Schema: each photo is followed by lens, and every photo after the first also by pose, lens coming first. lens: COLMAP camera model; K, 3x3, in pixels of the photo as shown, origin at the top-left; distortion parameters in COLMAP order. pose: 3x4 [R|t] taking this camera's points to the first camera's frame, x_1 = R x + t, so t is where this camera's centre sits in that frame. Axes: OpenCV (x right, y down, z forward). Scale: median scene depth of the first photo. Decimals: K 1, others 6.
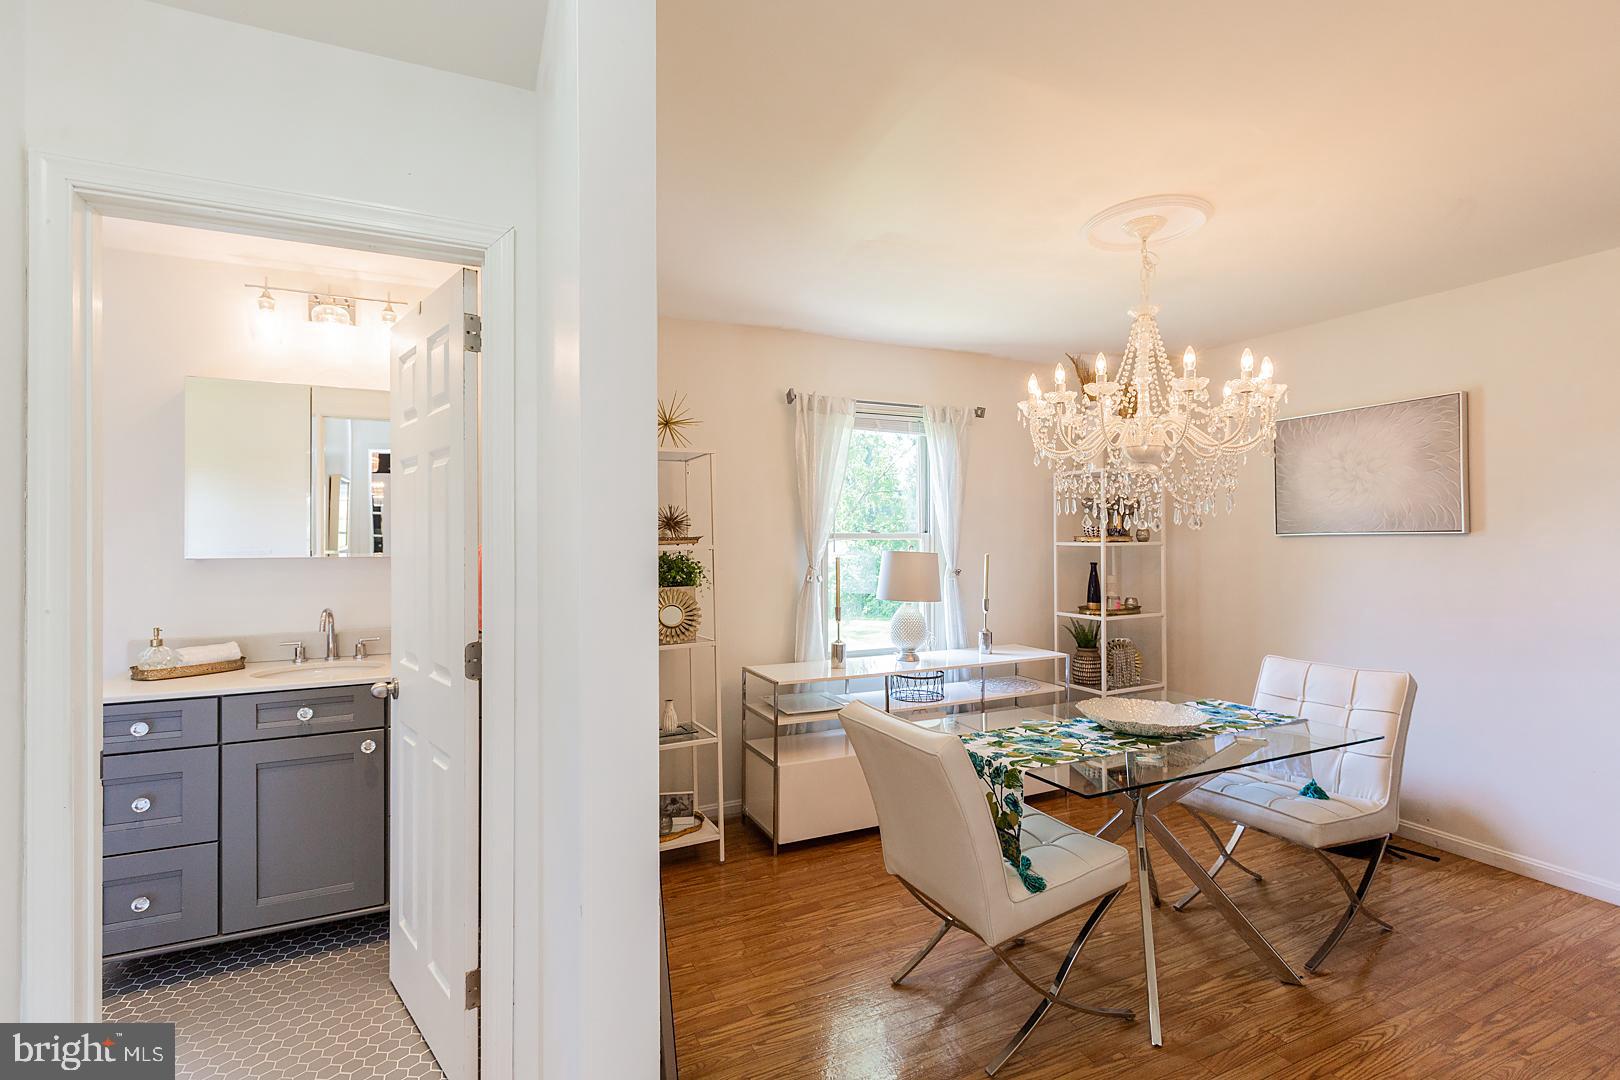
lens RADIAL K [[750.7, 0, 810.0], [0, 750.7, 540.0], [0, 0, 1]] dist [0.011238, -0.000095]
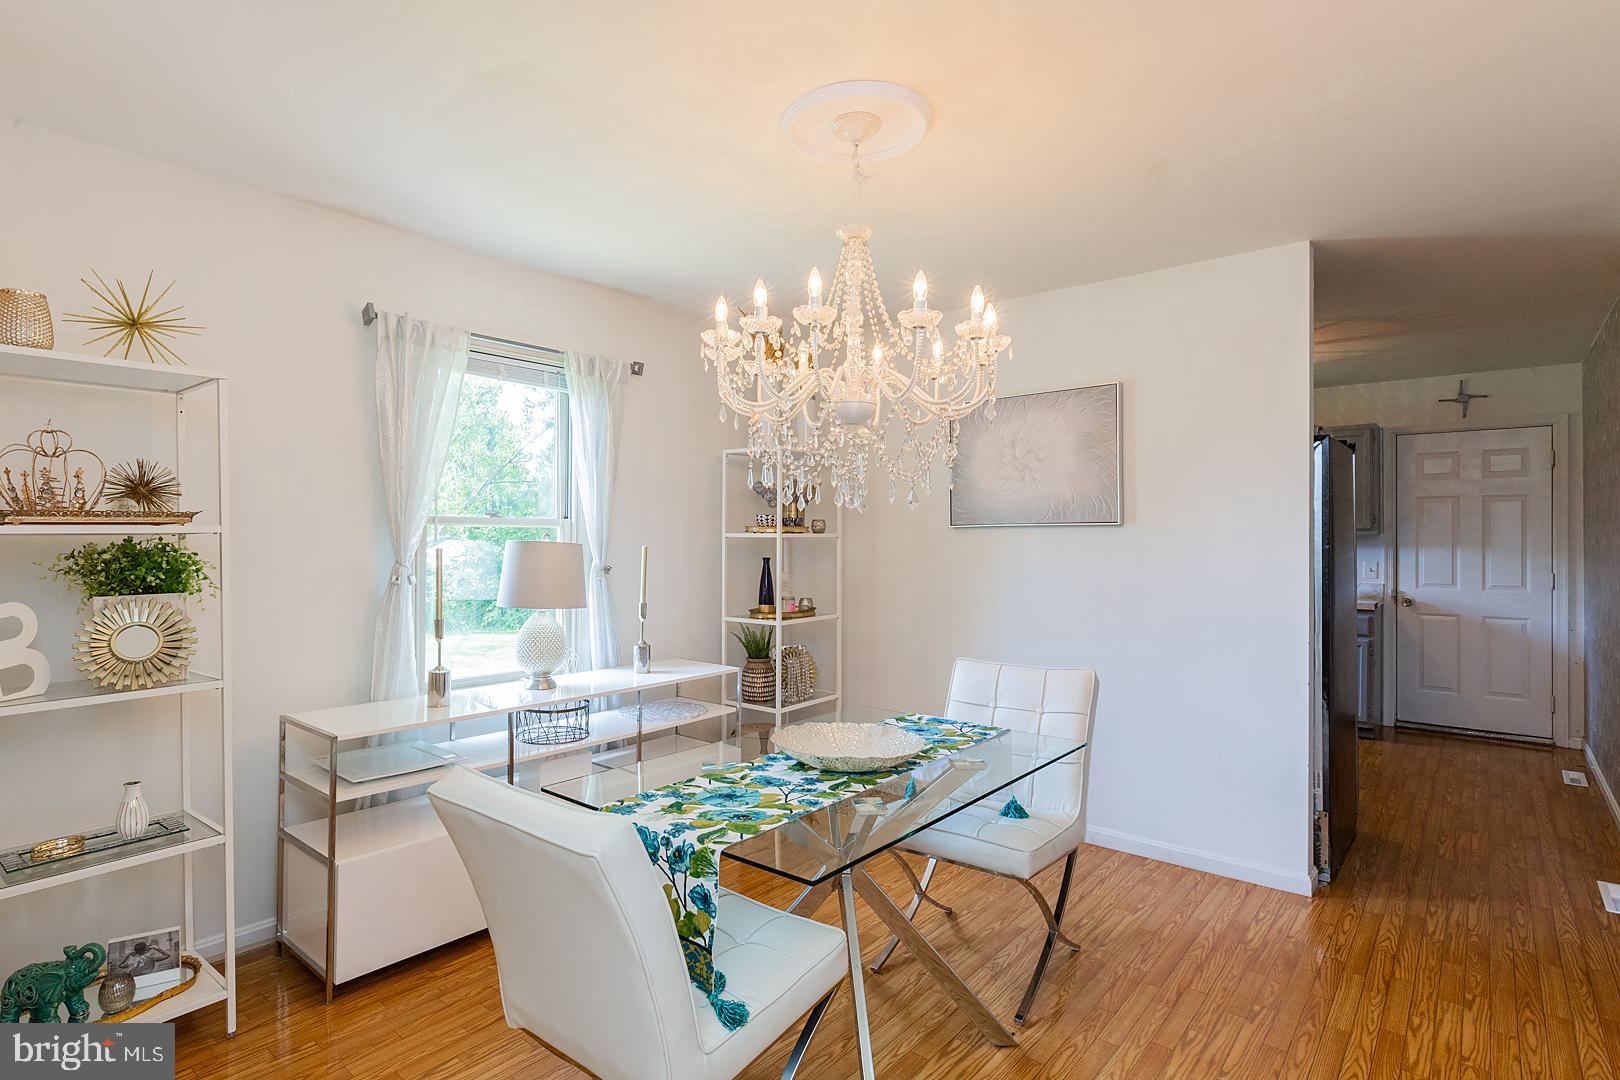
lens RADIAL K [[822.9, 0, 783.1], [0, 822.9, 533.4], [0, 0, 1]] dist [-0.004302, 0.000192]
pose [[0.913192, 0.010921, 0.407382, 0.019513], [-0.006944, 0.999913, -0.011238, 0.017556], [-0.407470, 0.007433, 0.913189, 0.189771]]
